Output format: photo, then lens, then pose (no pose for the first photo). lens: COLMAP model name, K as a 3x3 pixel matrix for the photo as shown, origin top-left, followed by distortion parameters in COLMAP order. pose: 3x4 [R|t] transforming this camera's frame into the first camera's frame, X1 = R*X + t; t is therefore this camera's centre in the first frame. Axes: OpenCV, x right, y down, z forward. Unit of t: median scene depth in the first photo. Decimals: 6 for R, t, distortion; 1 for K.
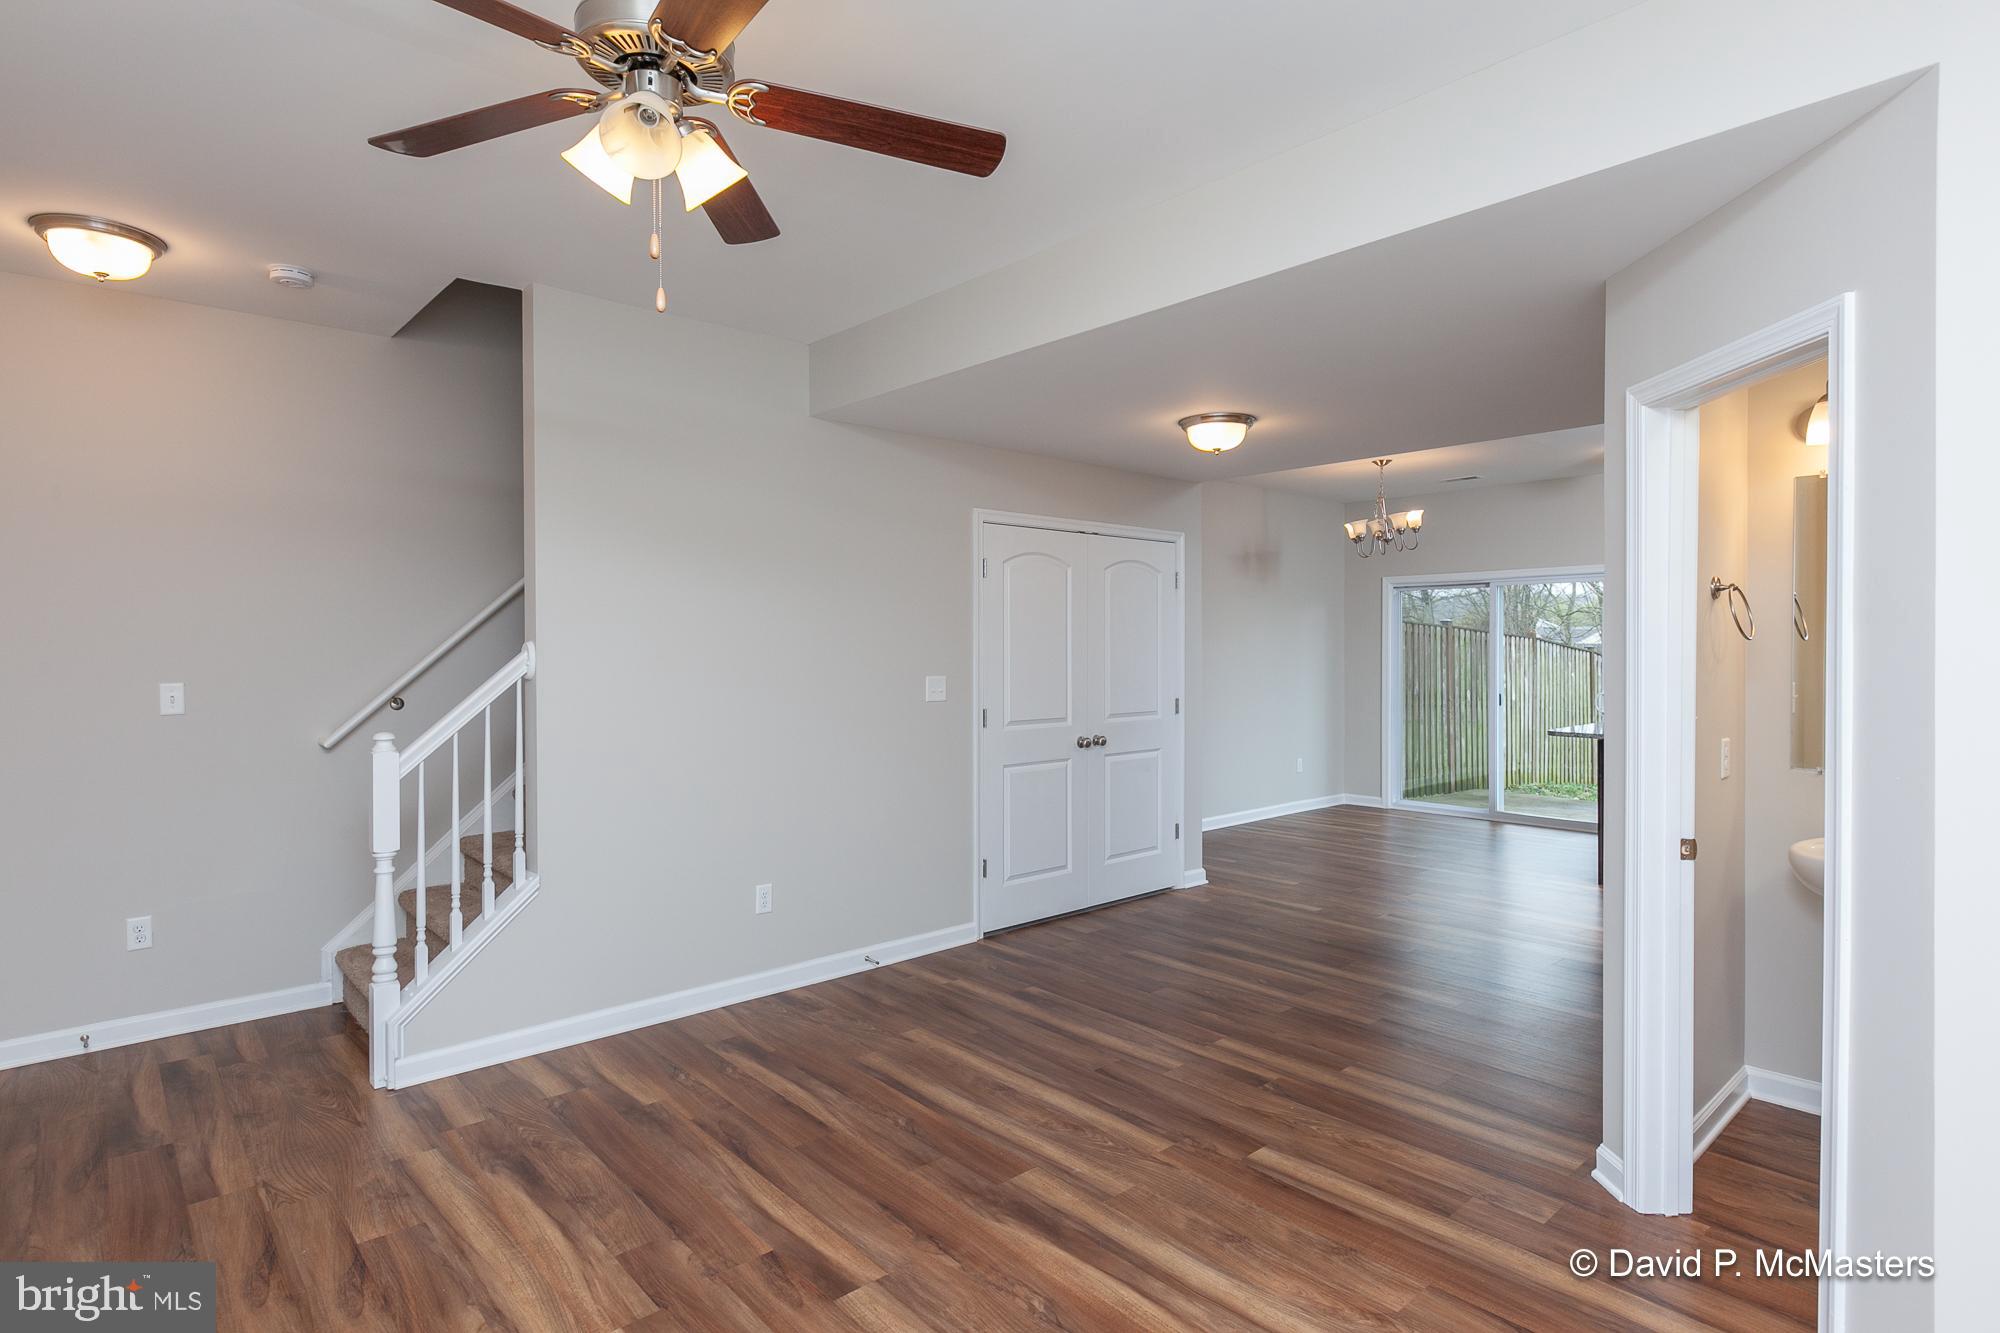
lens RADIAL K [[1031.8, 0, 993.9], [0, 1031.8, 670.9], [0, 0, 1]] dist [0.001909, 0.000099]
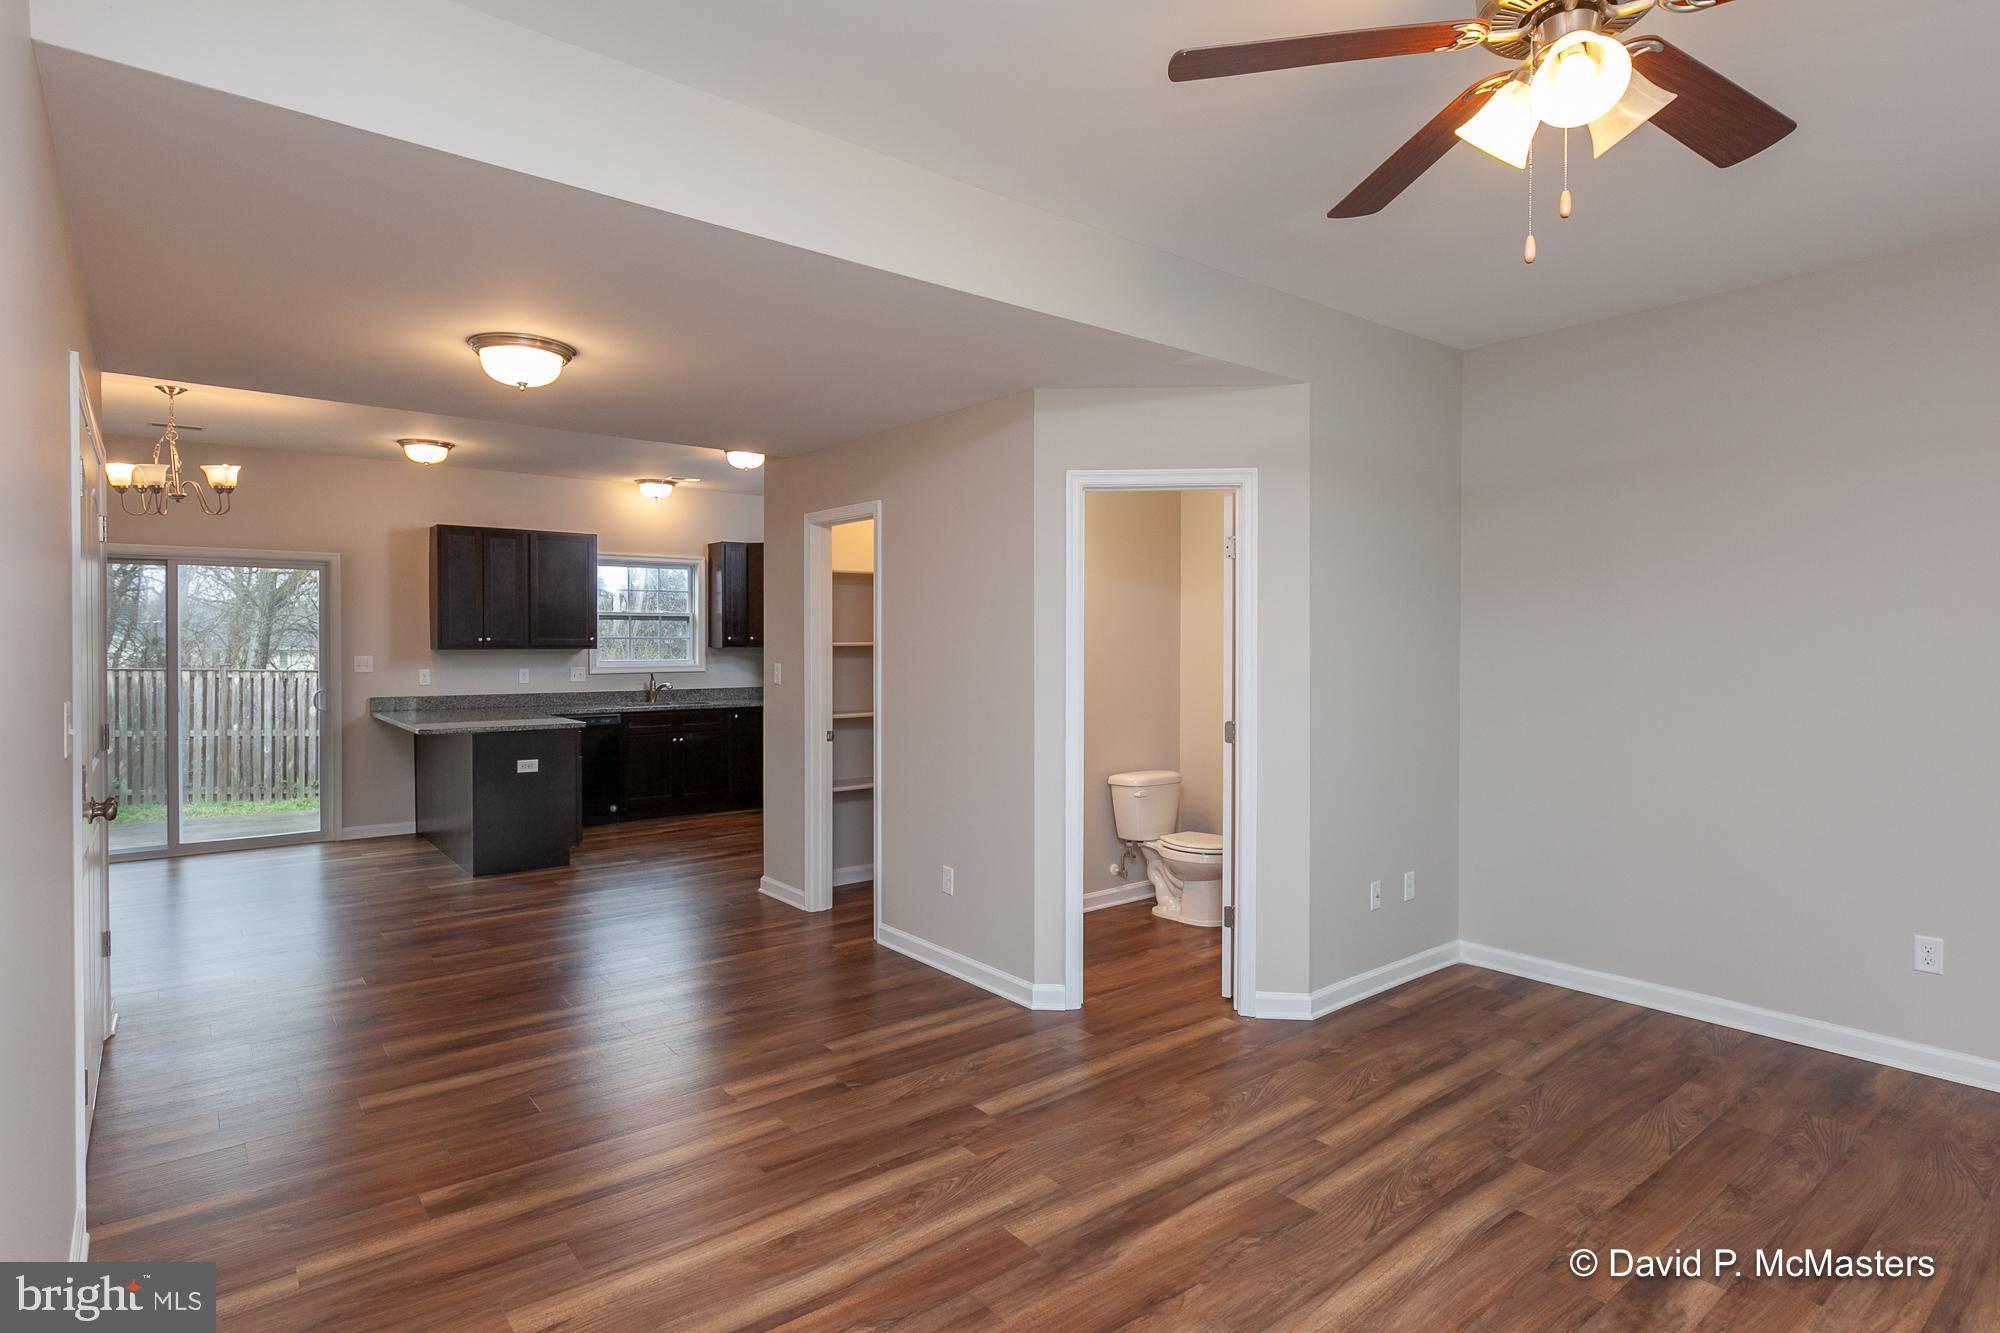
lens RADIAL K [[1038.1, 0, 984.1], [0, 1038.1, 661.3], [0, 0, 1]] dist [0.000297, -0.000120]
pose [[0.057229, -0.016596, 0.998223, -0.654848], [0.021992, 0.999640, 0.015359, -0.013136], [-0.998119, 0.021074, 0.057574, 0.746029]]
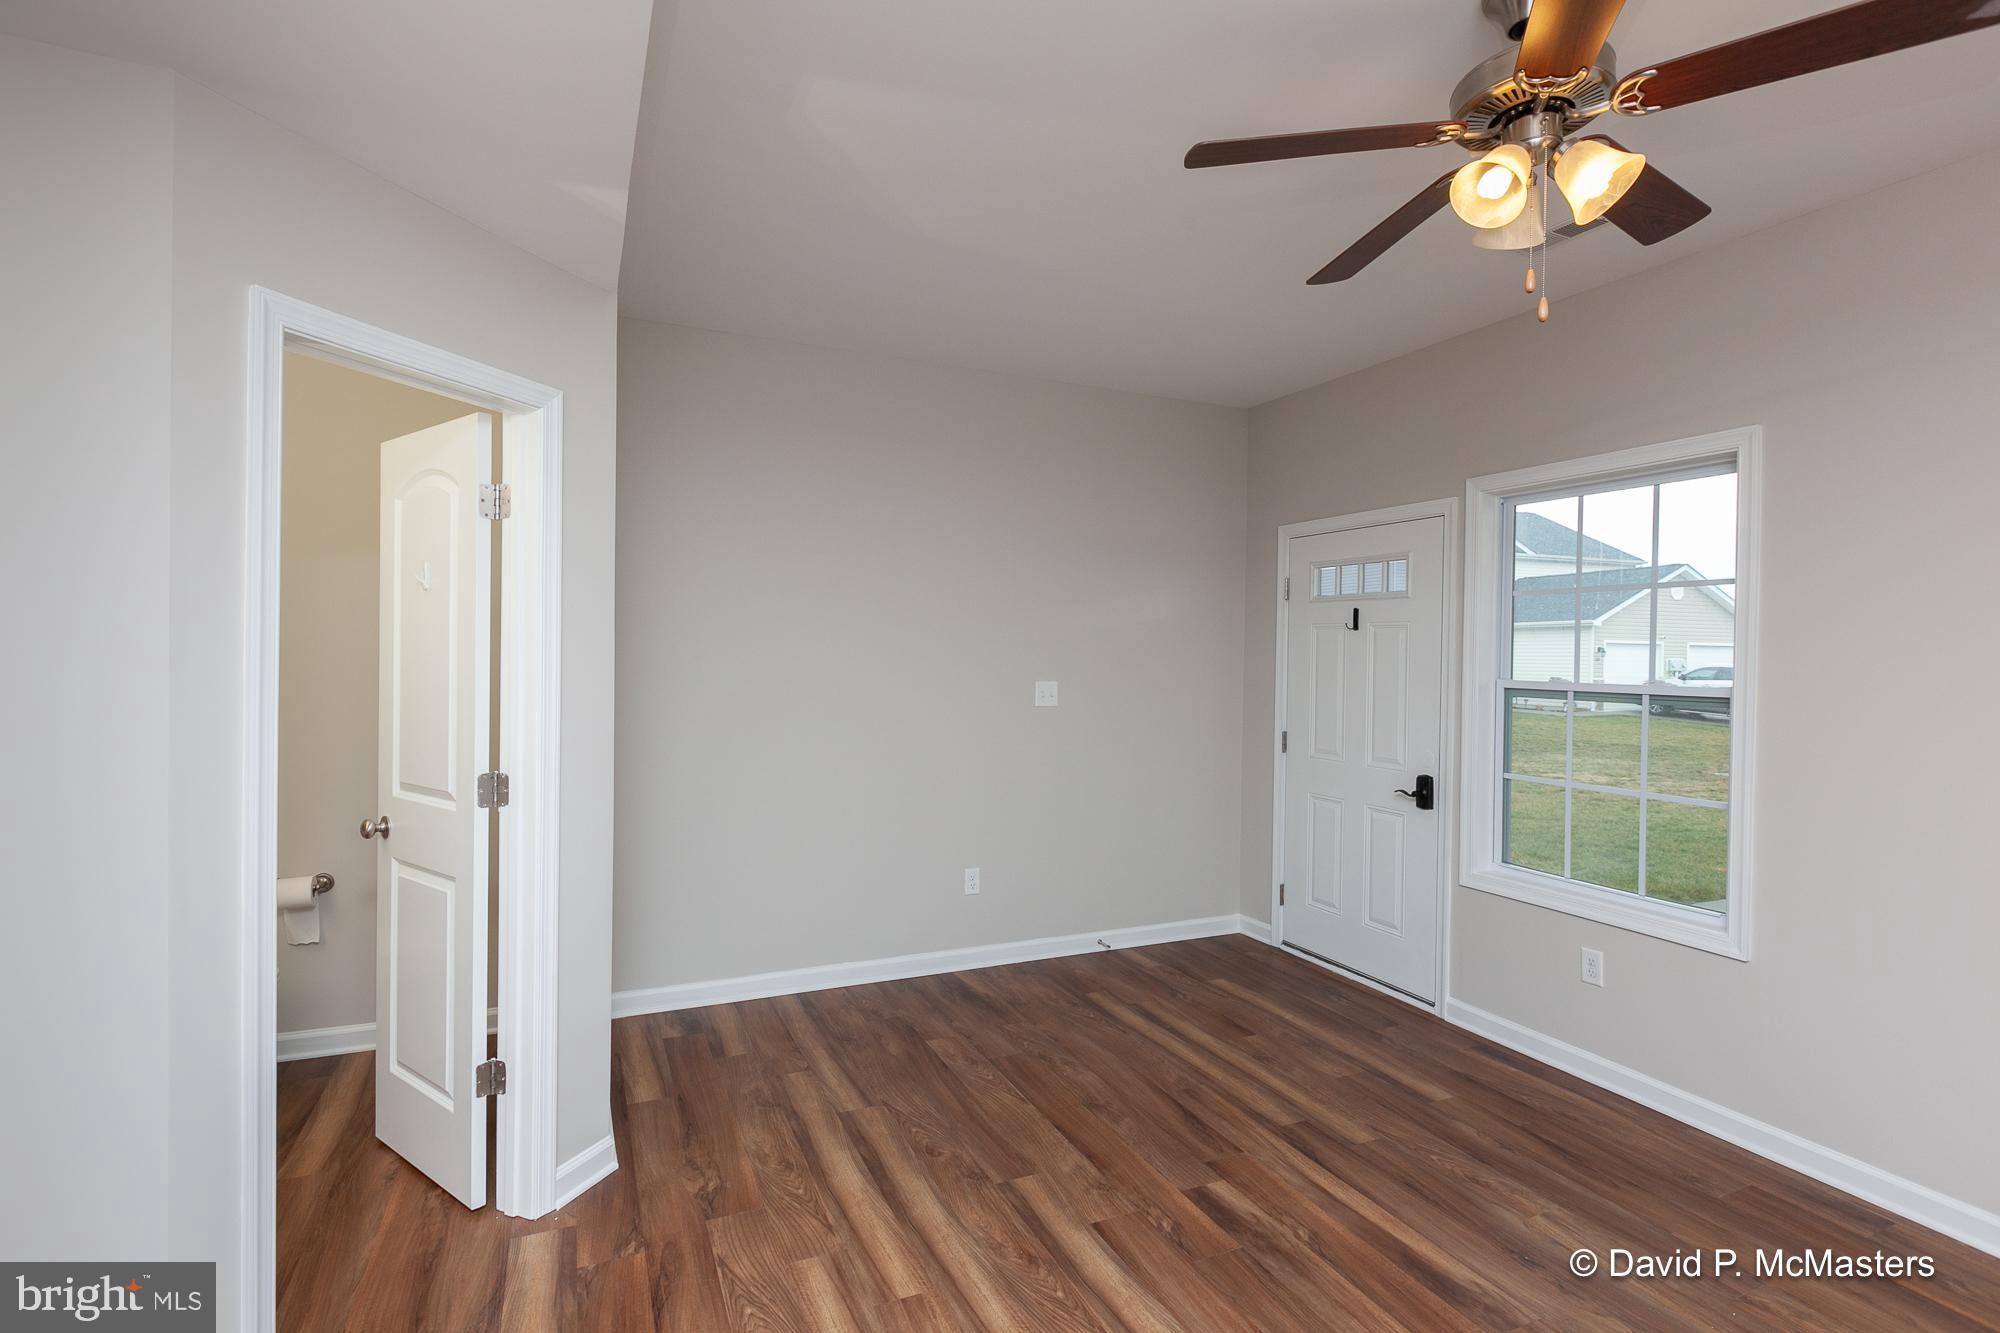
lens RADIAL K [[962.7, 0, 992.2], [0, 962.7, 644.1], [0, 0, 1]] dist [-0.001494, -0.001564]
pose [[-0.950347, -0.003647, 0.311170, -0.063540], [0.002216, 0.999827, 0.018485, -0.026581], [-0.311183, 0.018257, -0.950175, 1.071194]]
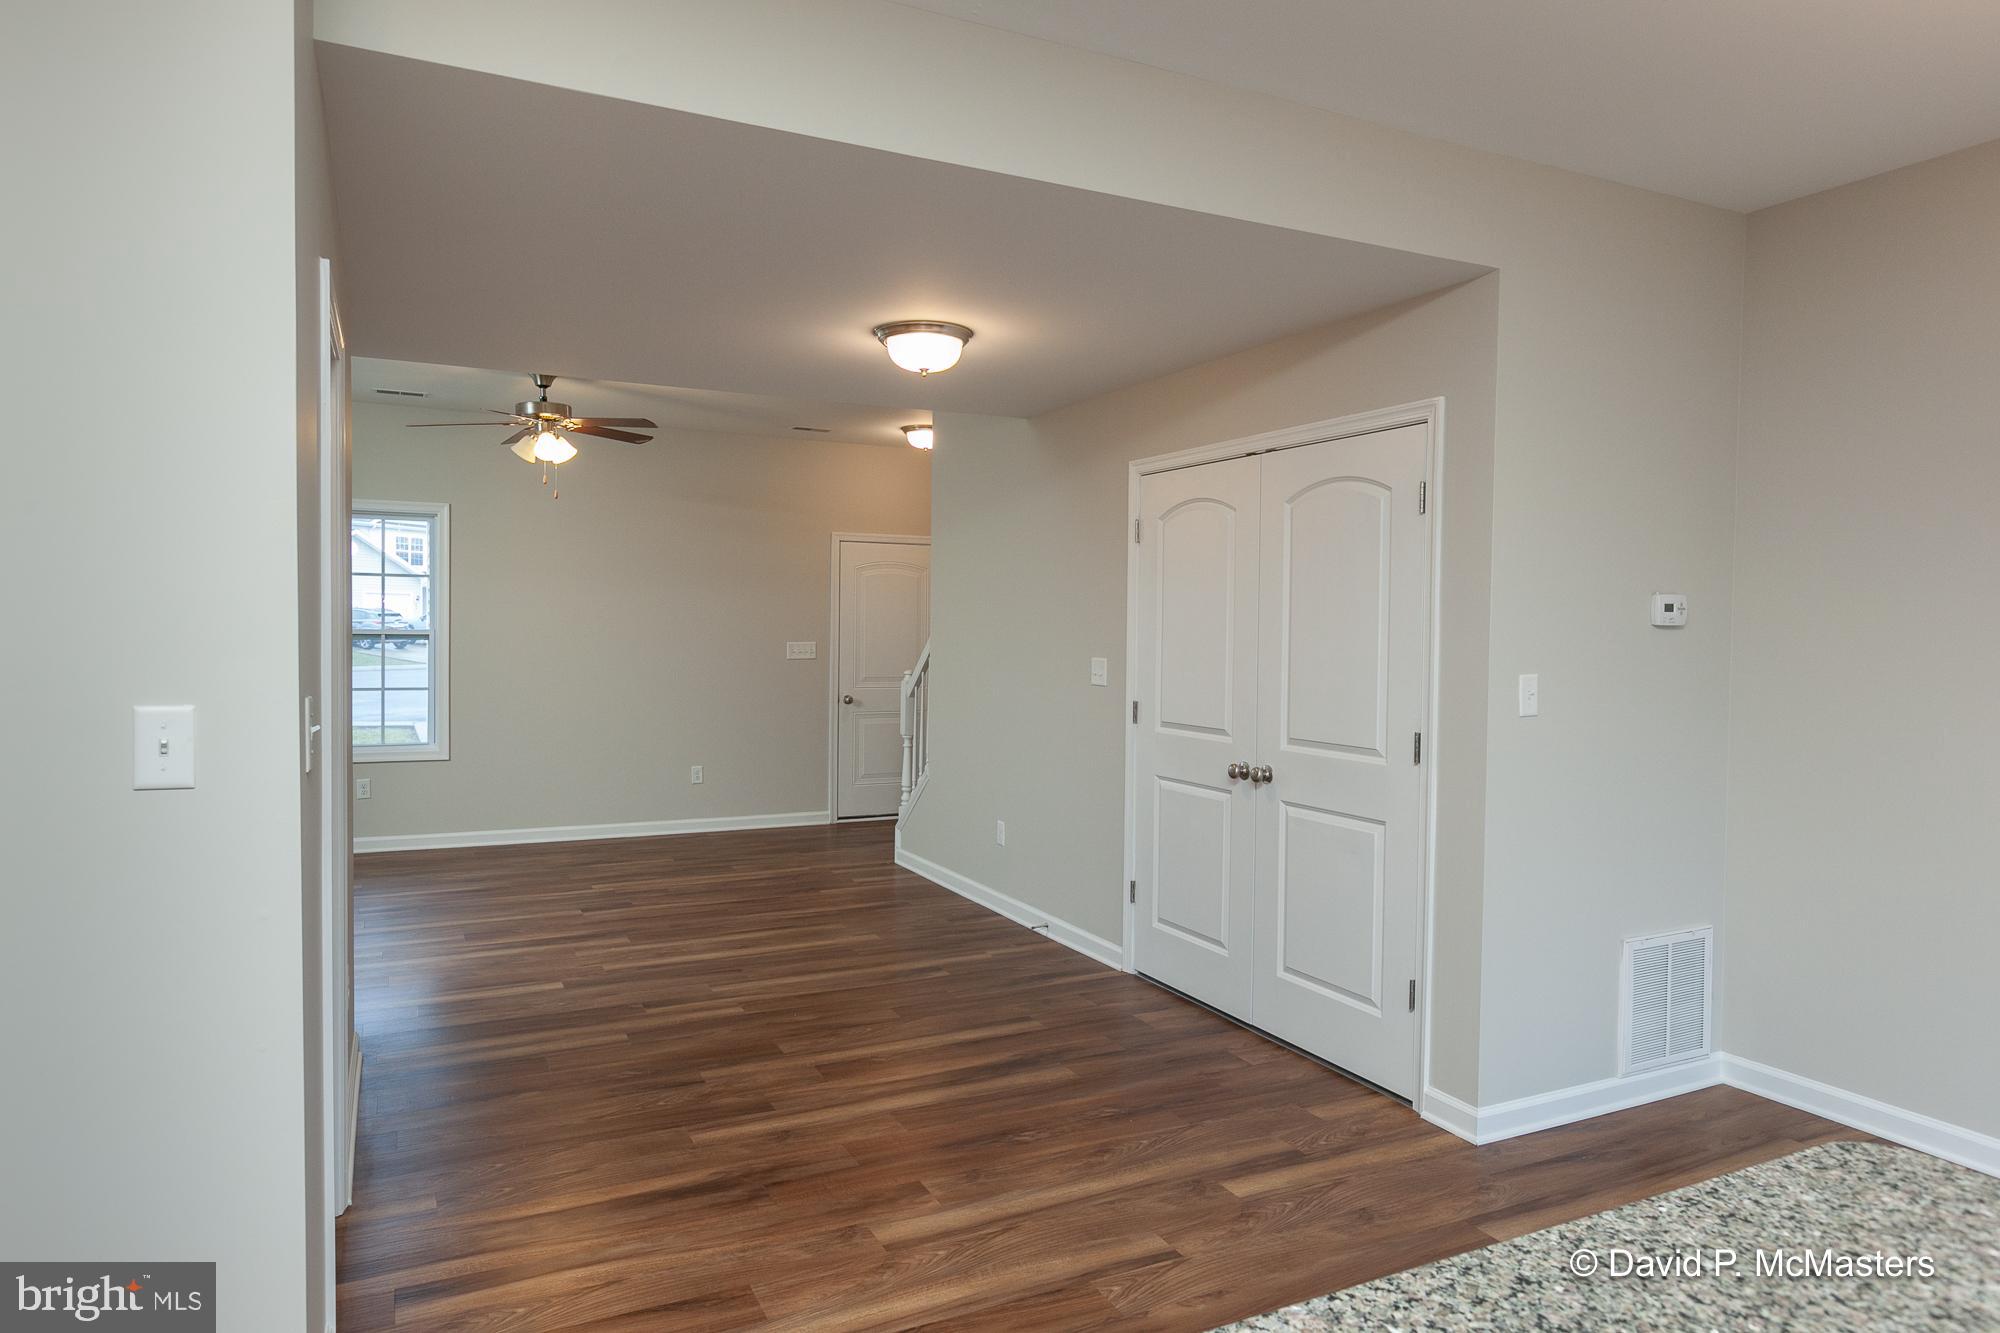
lens RADIAL K [[1210.9, 0, 984.1], [0, 1210.9, 660.2], [0, 0, 1]] dist [-0.001783, -0.000245]
pose [[-0.269244, 0.027551, -0.962678, 1.324580], [-0.035783, 0.998614, 0.038587, -0.038990], [0.962407, 0.044837, -0.267885, 1.575161]]
